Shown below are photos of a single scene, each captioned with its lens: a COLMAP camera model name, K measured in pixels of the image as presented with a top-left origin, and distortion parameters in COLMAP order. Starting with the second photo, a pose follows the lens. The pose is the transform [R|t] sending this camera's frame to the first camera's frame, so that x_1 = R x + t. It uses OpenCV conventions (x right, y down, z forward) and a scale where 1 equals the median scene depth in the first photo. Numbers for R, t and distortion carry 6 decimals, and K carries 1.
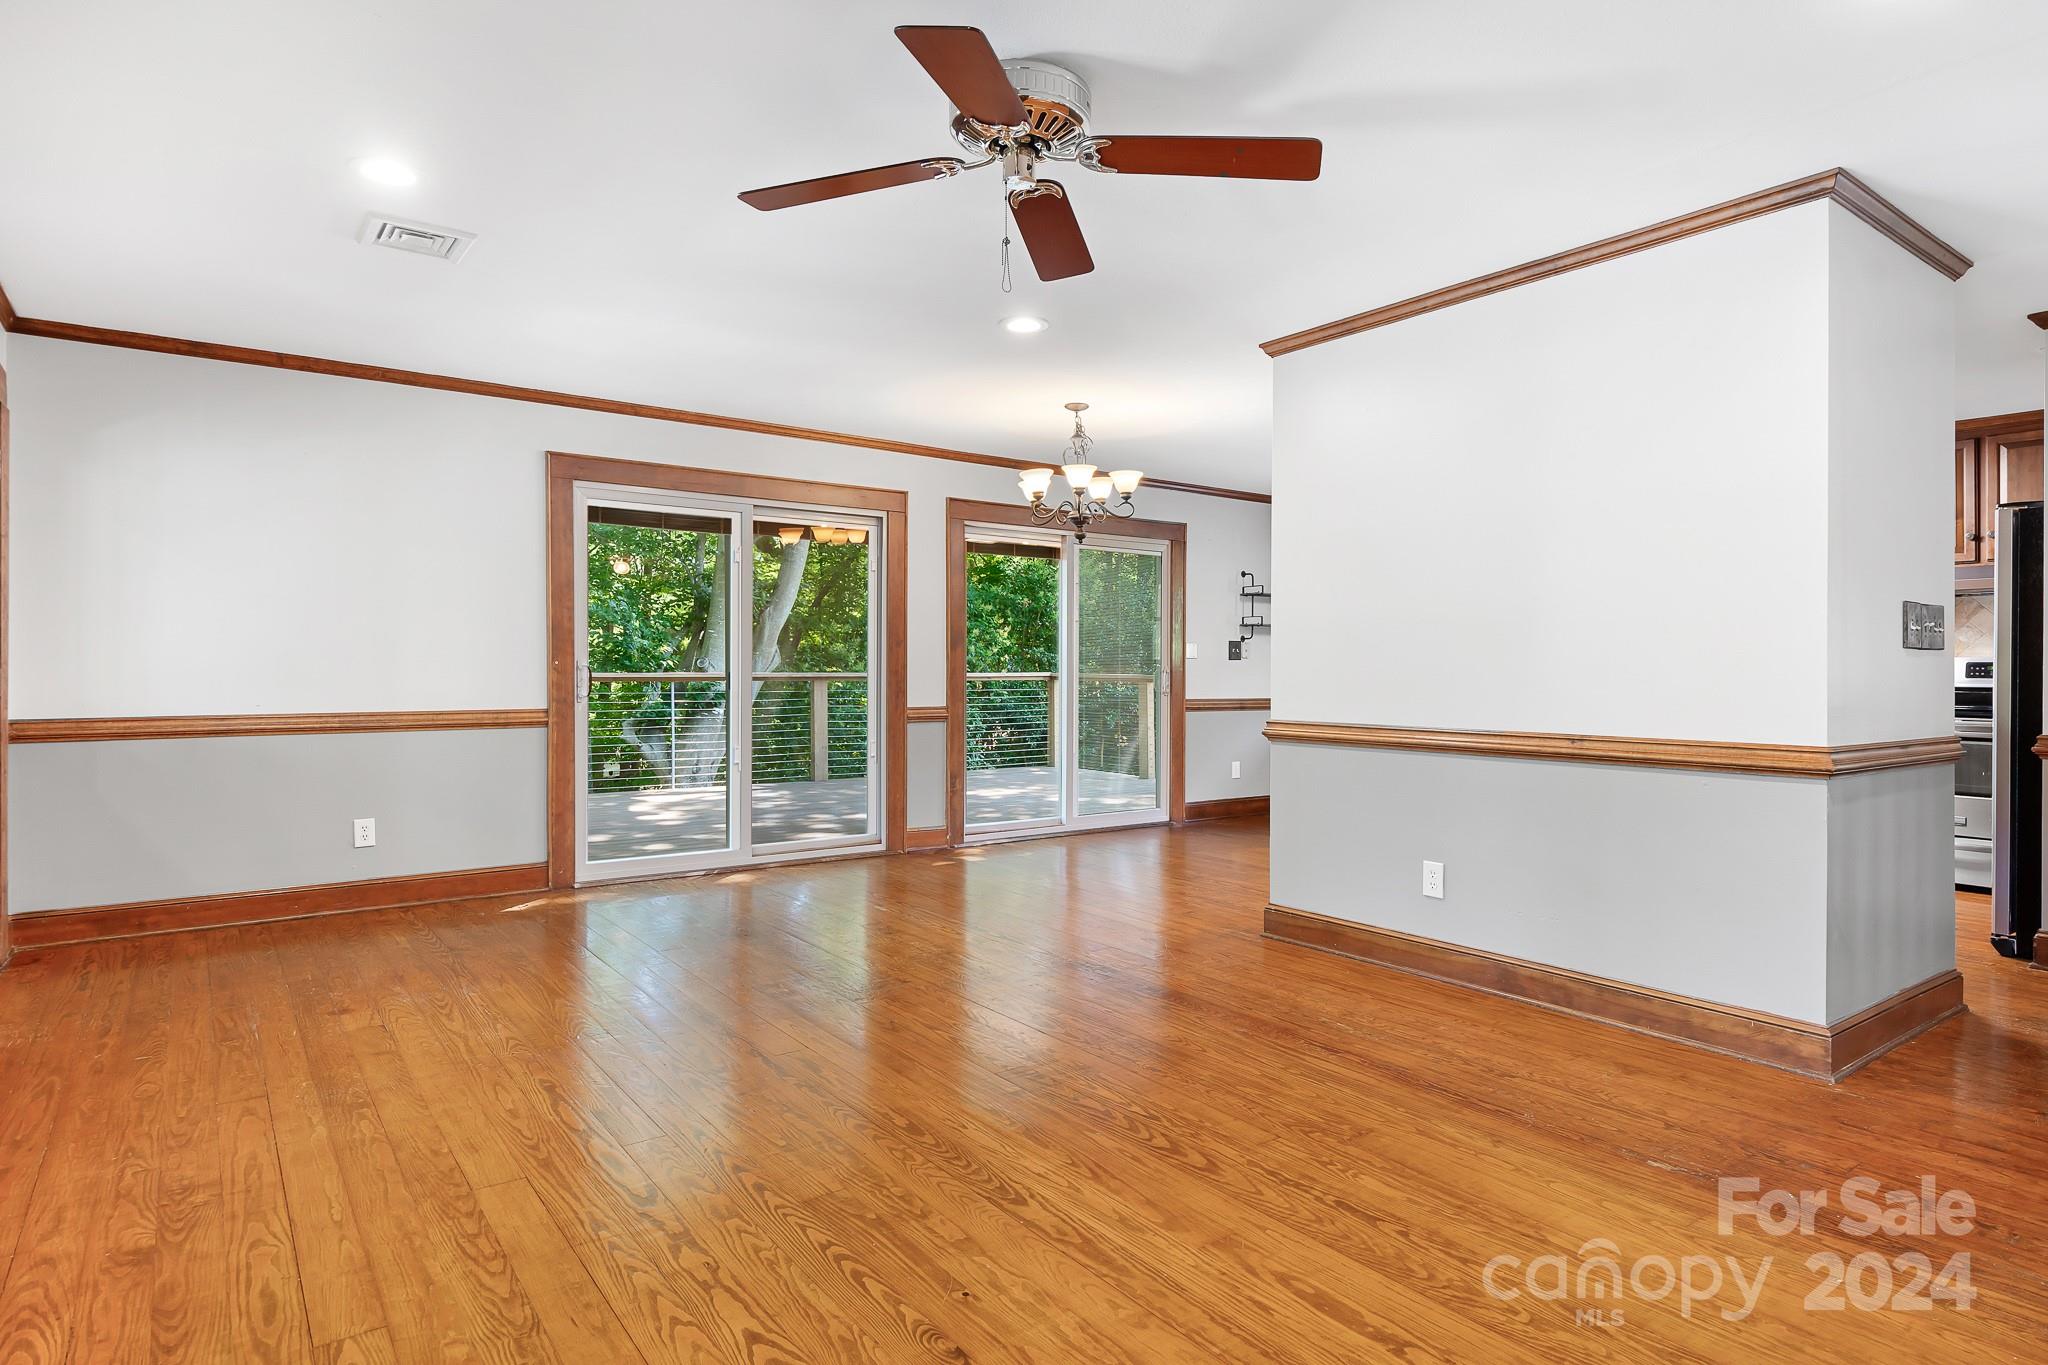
lens RADIAL K [[1135.3, 0, 1024.0], [0, 1135.3, 682.5], [0, 0, 1]] dist [0.002150, -0.000015]
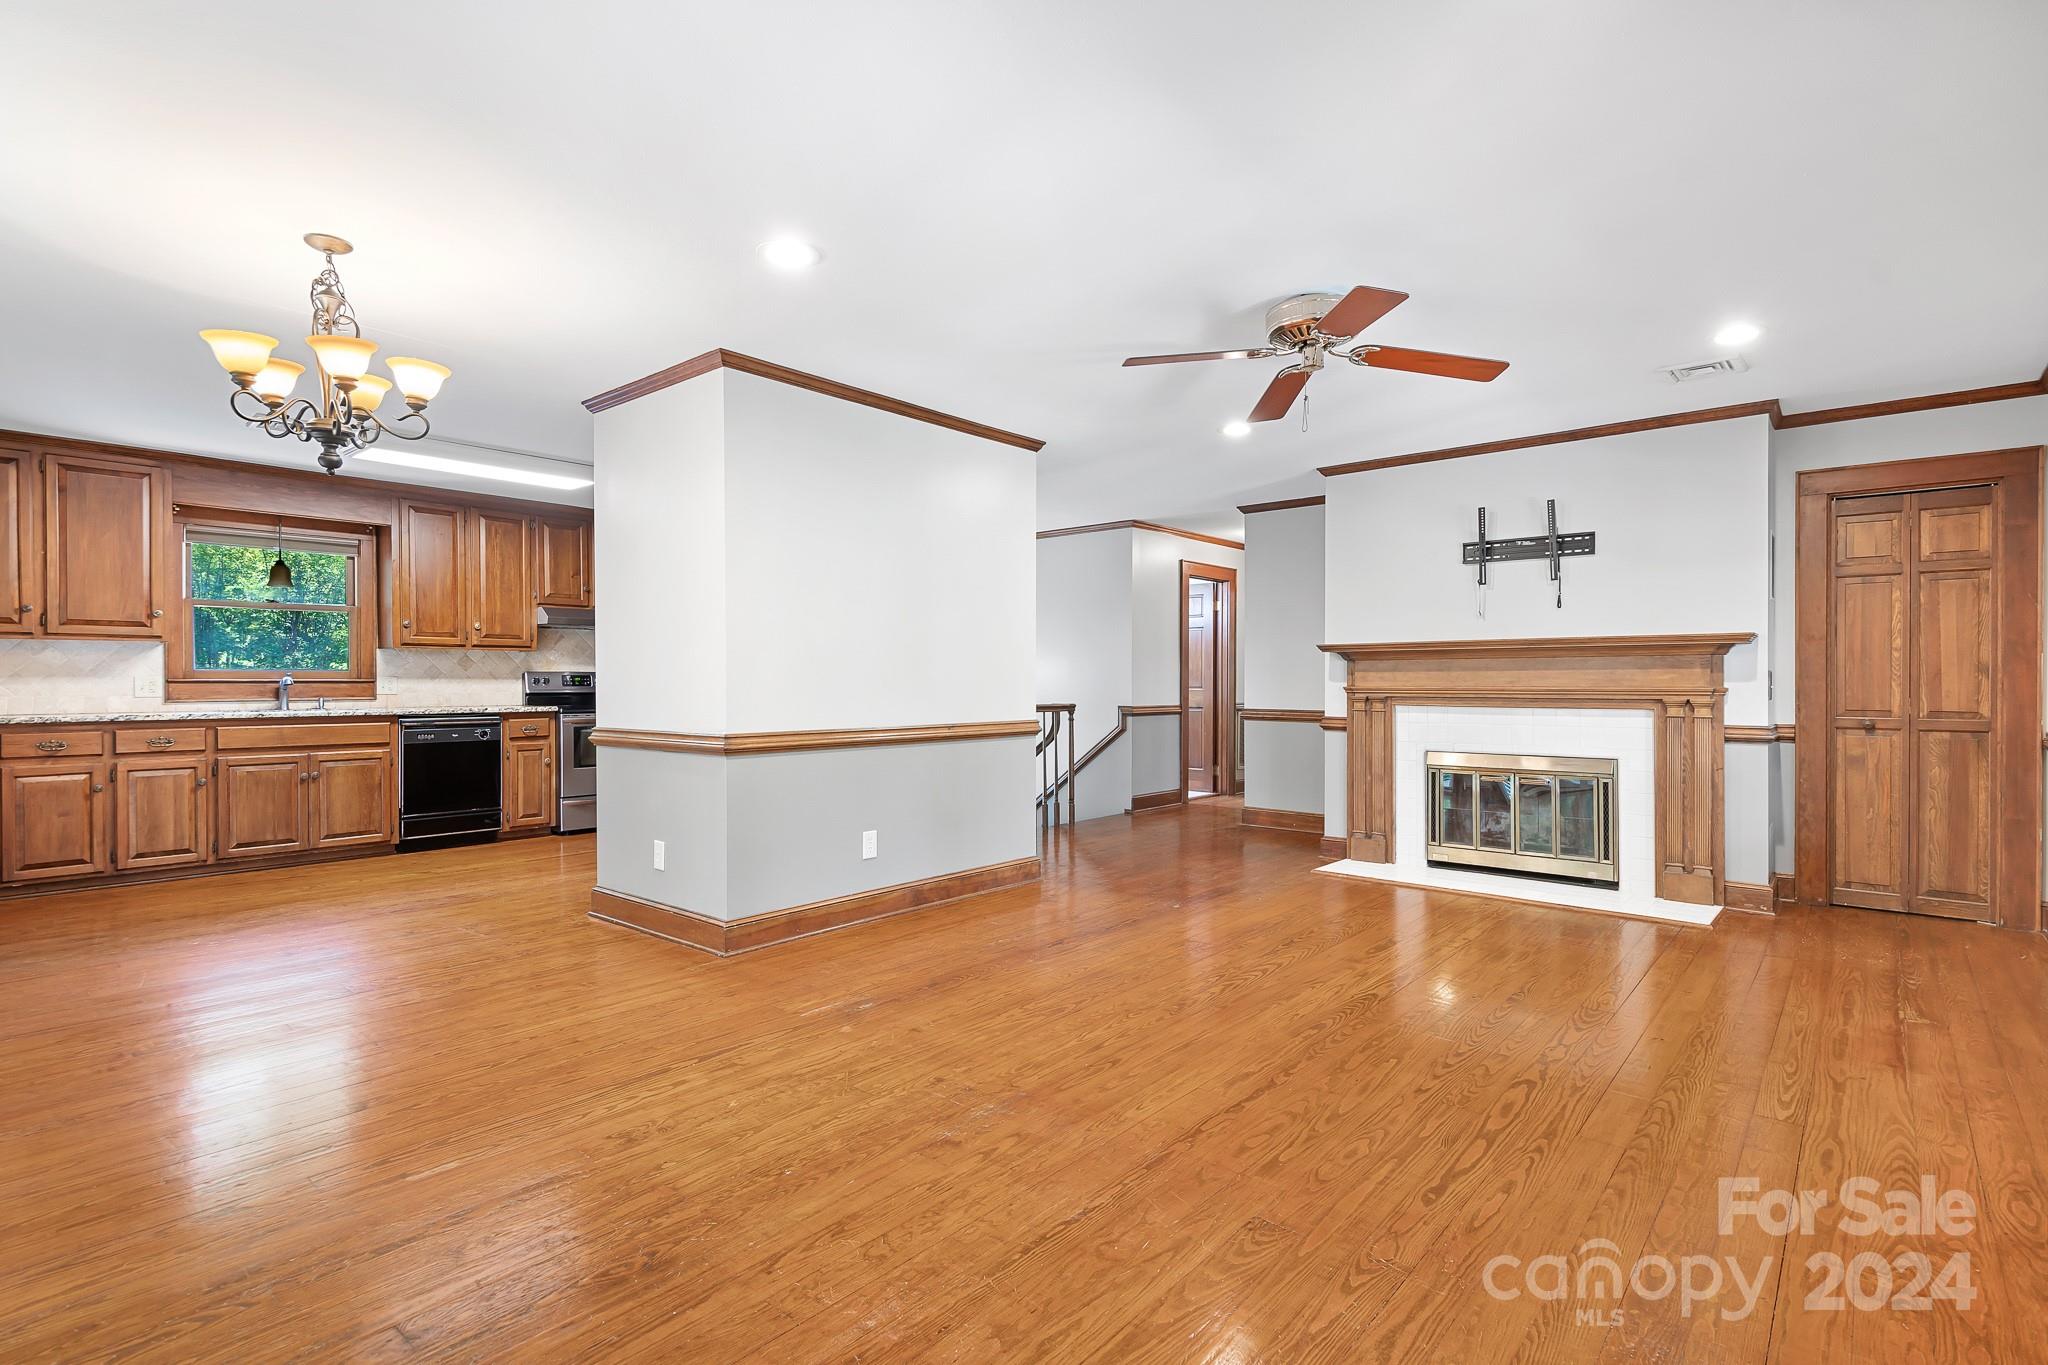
lens RADIAL K [[982.5, 0, 1049.7], [0, 982.5, 688.6], [0, 0, 1]] dist [0.023567, -0.010109]
pose [[-0.242493, -0.014213, 0.970049, -0.997852], [0.009504, 0.999810, 0.017025, -0.028218], [-0.970107, 0.013347, -0.242311, 1.374121]]
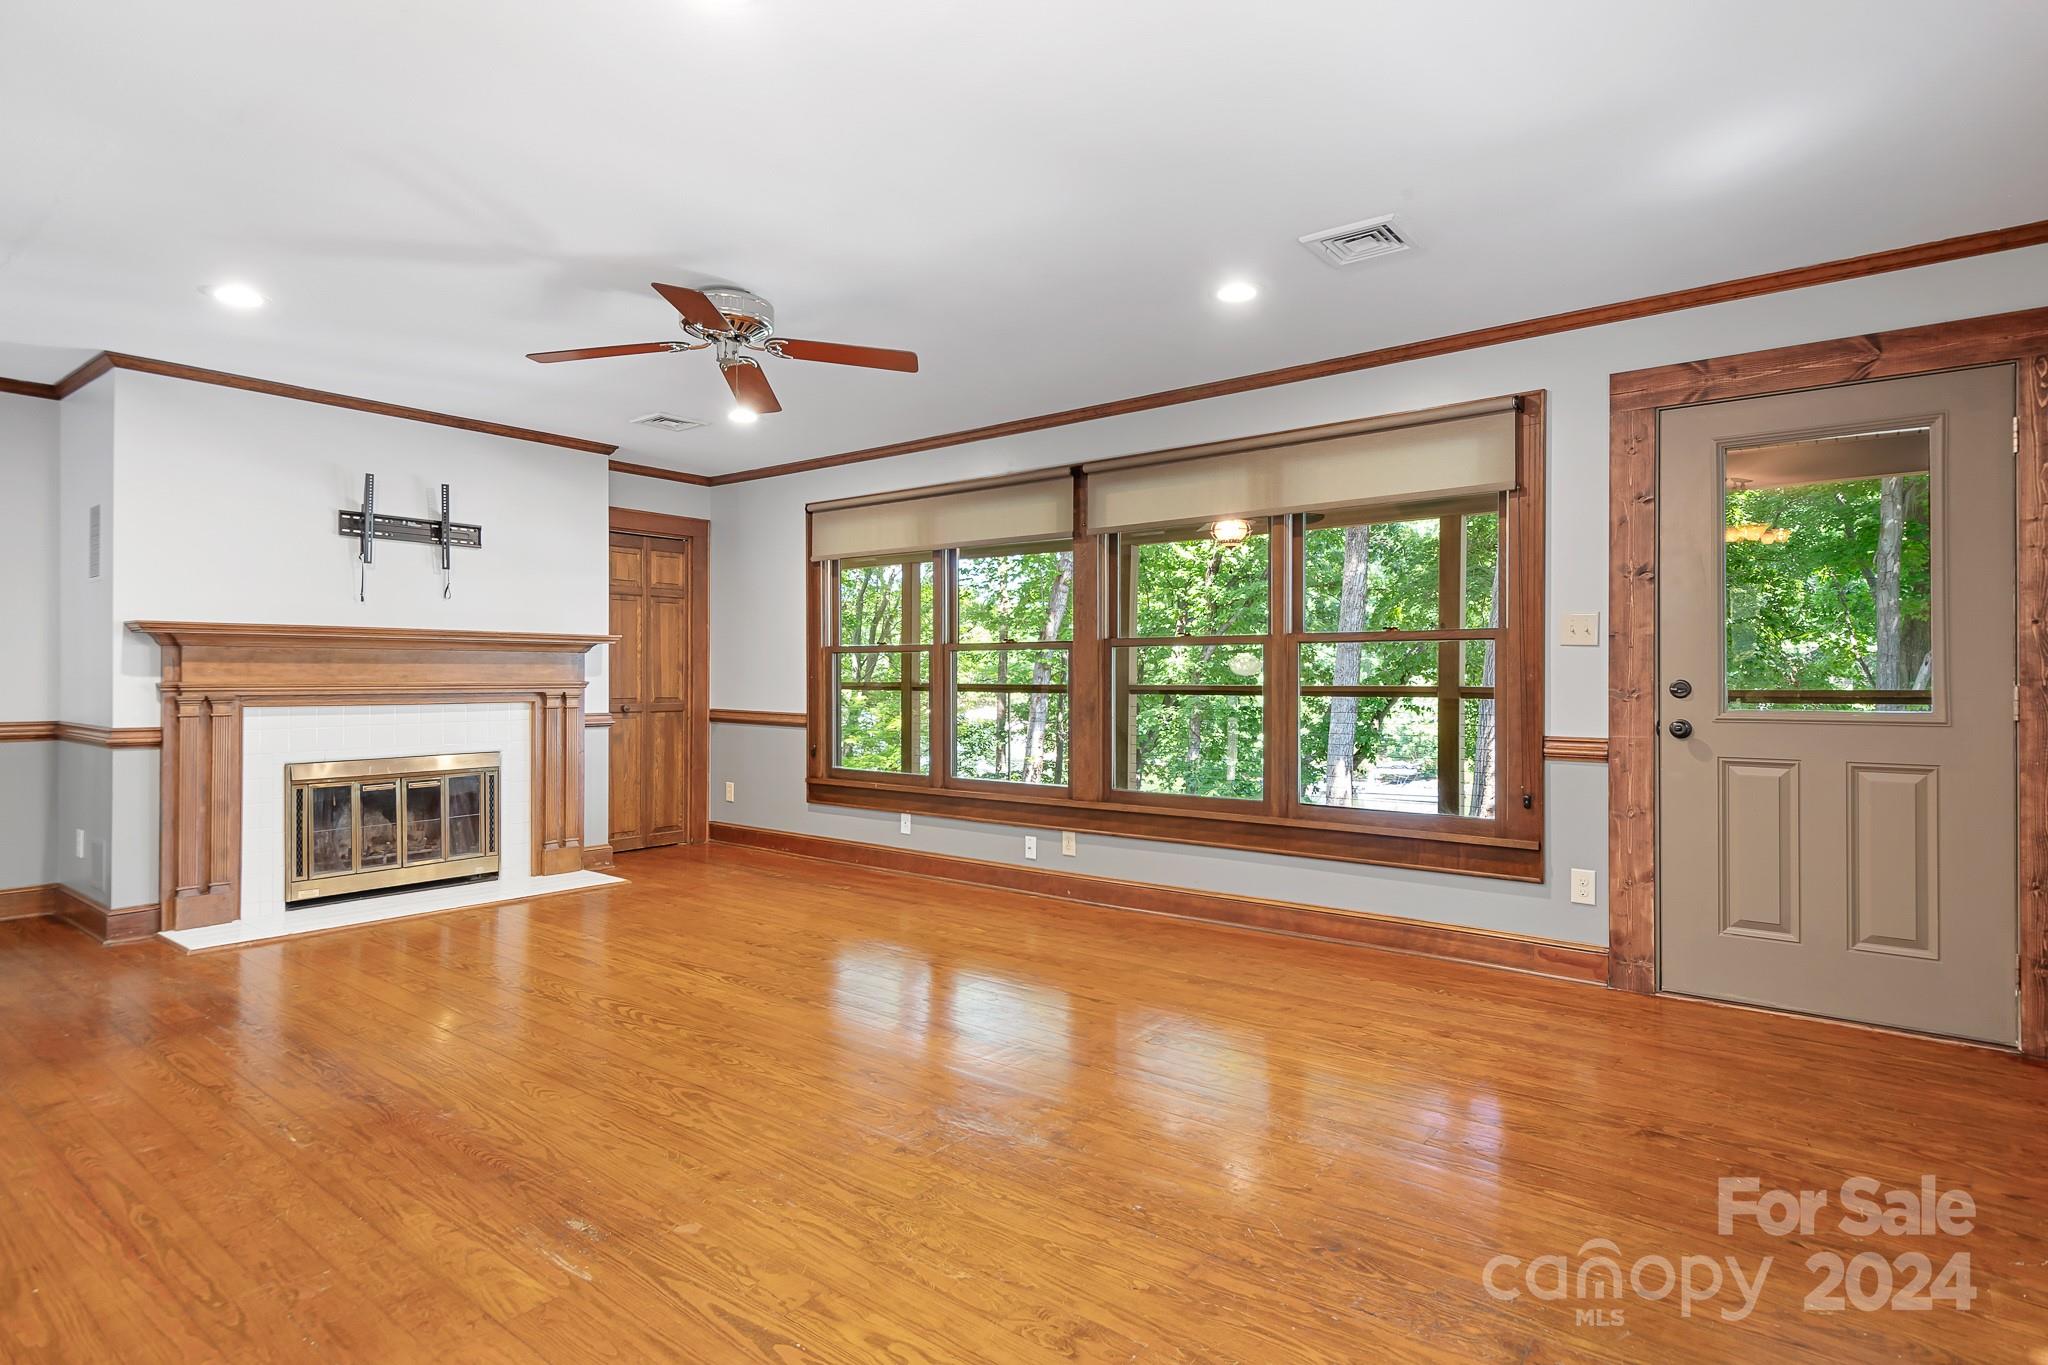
lens RADIAL K [[1051.6, 0, 1024.0], [0, 1051.6, 682.5], [0, 0, 1]] dist [0.011792, -0.000123]
pose [[-0.963785, -0.006387, -0.266605, -0.008026], [-0.010738, 0.999832, 0.014866, -0.028075], [0.266465, 0.017190, -0.963691, 2.036180]]
